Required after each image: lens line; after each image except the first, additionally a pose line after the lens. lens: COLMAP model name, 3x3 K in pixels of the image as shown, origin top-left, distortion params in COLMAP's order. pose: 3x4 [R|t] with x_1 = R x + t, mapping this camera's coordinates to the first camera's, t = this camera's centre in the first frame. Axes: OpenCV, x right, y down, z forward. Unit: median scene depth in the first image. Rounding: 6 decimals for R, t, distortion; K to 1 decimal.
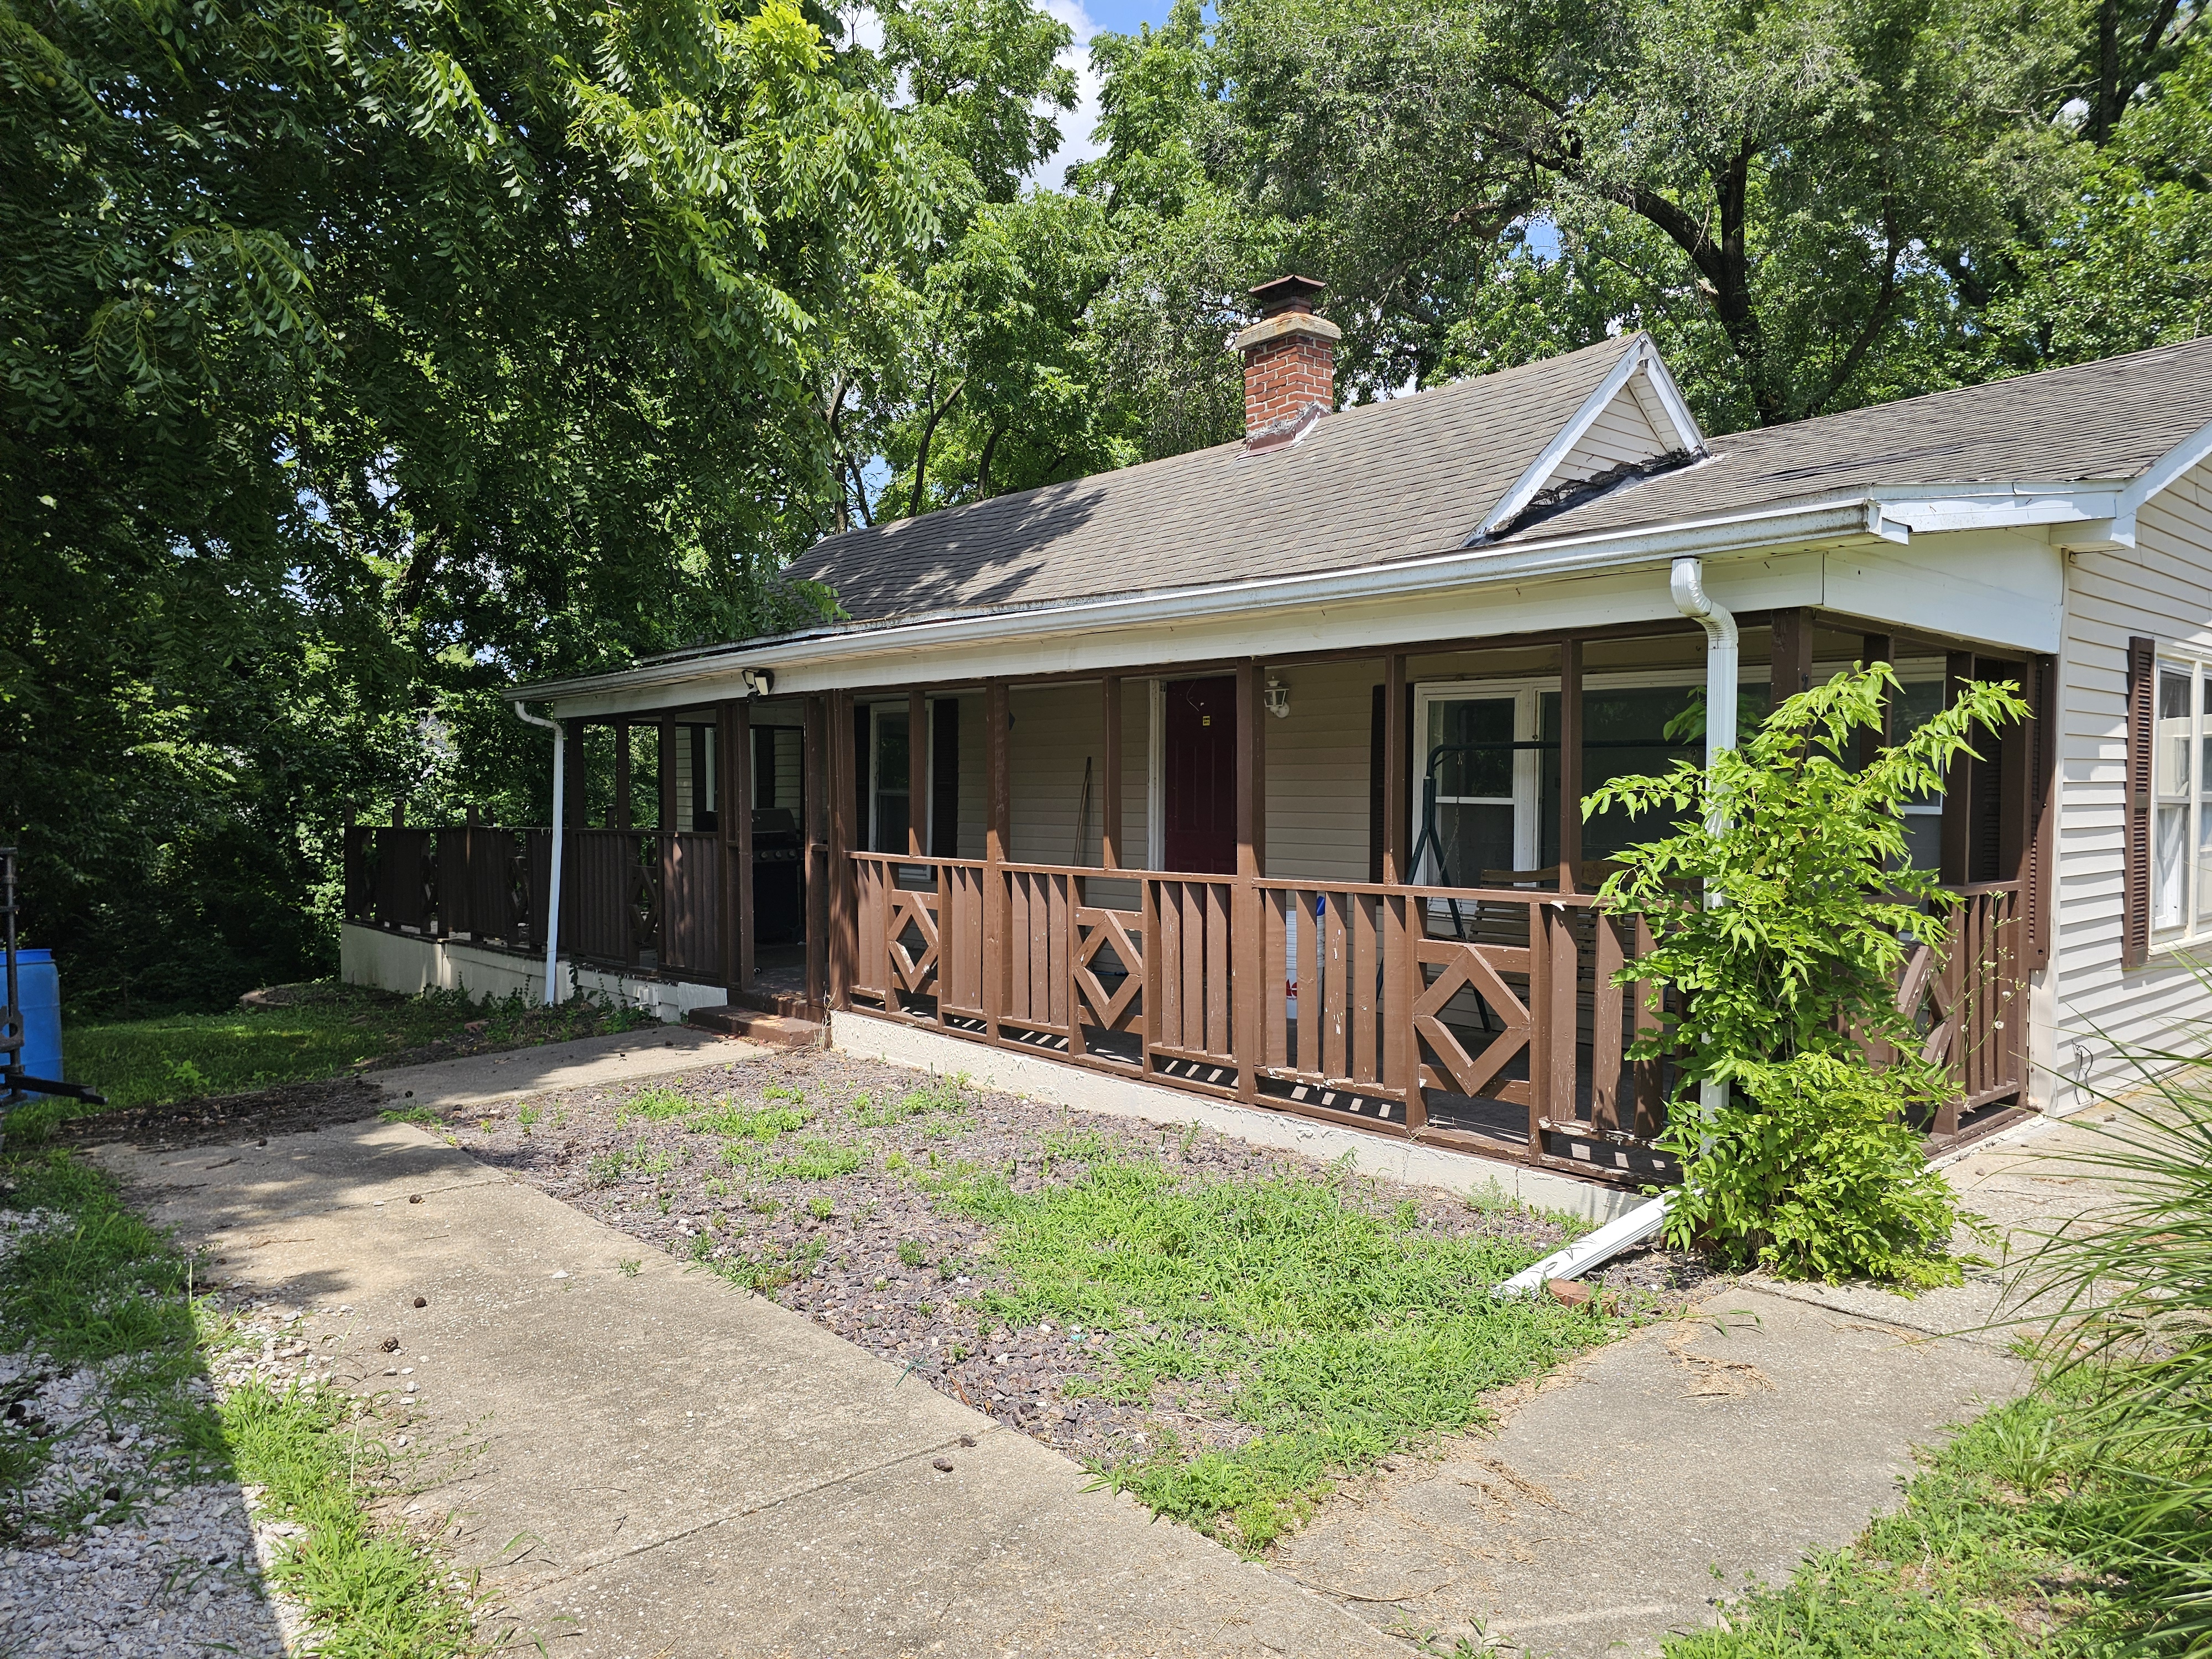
lens RADIAL K [[1463.4, 0, 1106.0], [0, 1463.4, 829.5], [0, 0, 1]] dist [0.076583, -0.127399]
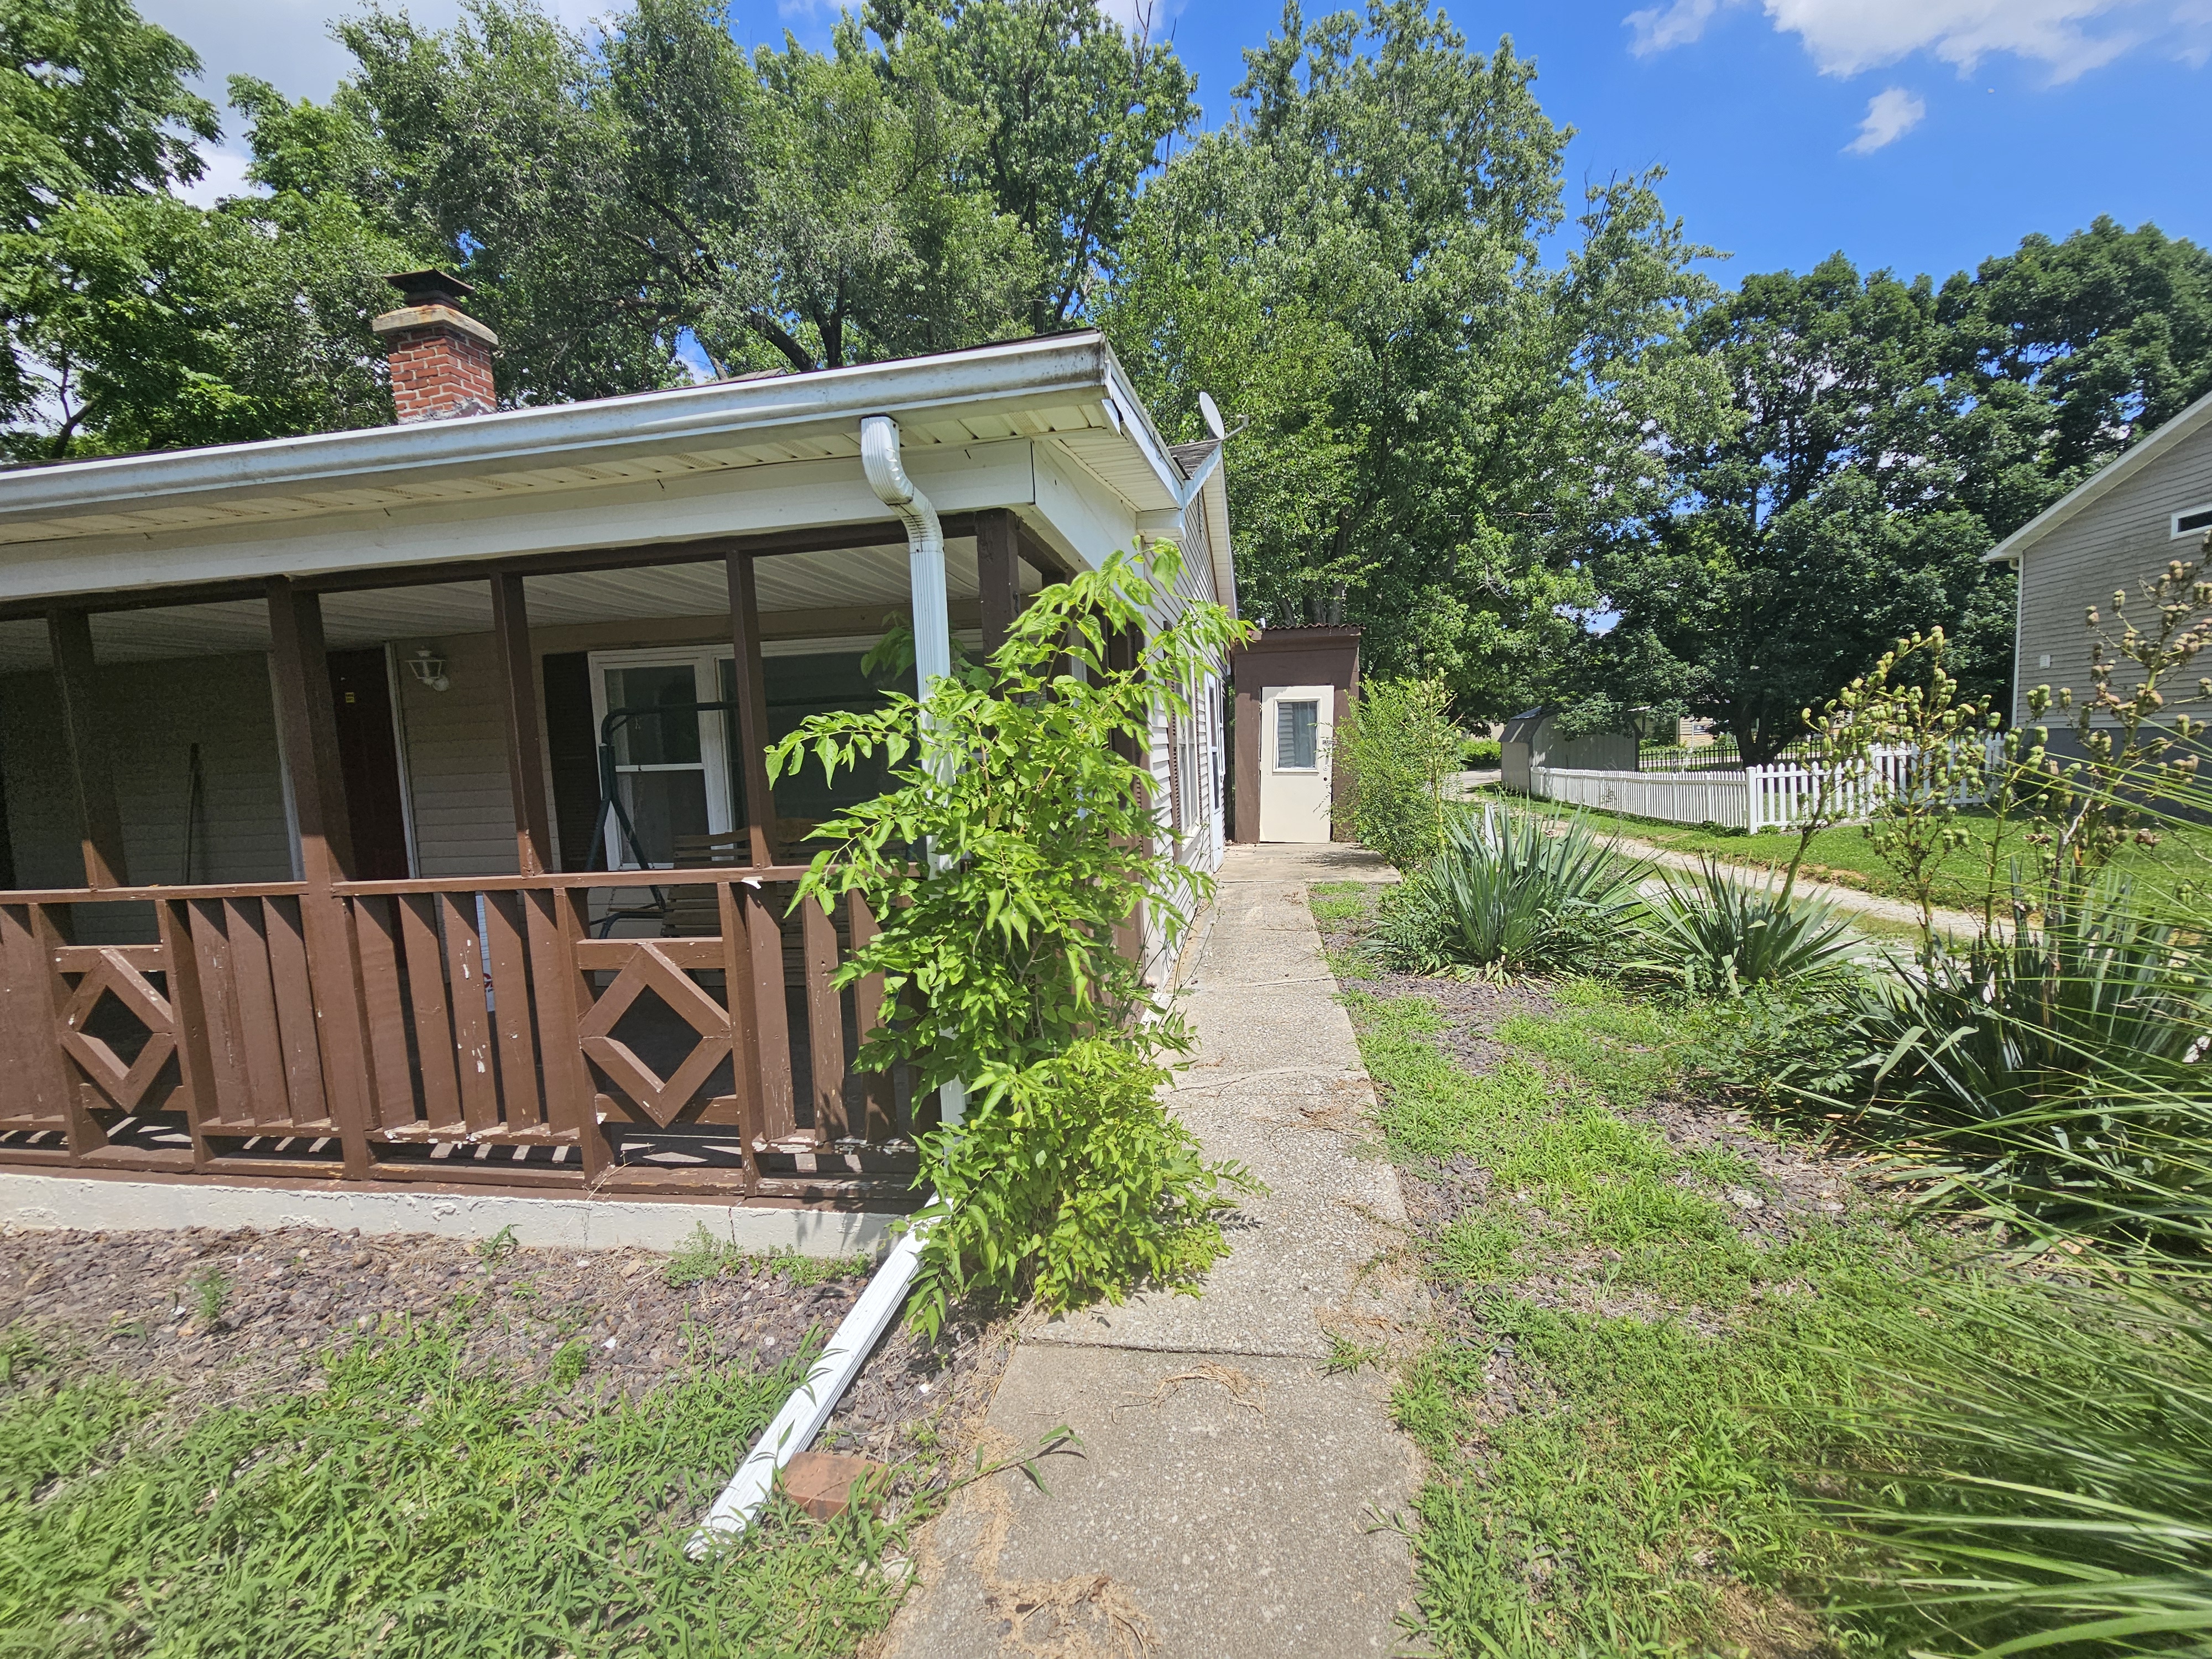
lens RADIAL K [[917.5, 0, 1106.0], [0, 917.5, 829.5], [0, 0, 1]] dist [0.001694, 0.003127]
pose [[0.784563, -0.096074, 0.612561, 0.126346], [0.066689, 0.995267, 0.070684, -0.001026], [-0.616453, -0.014605, 0.787256, 0.397708]]
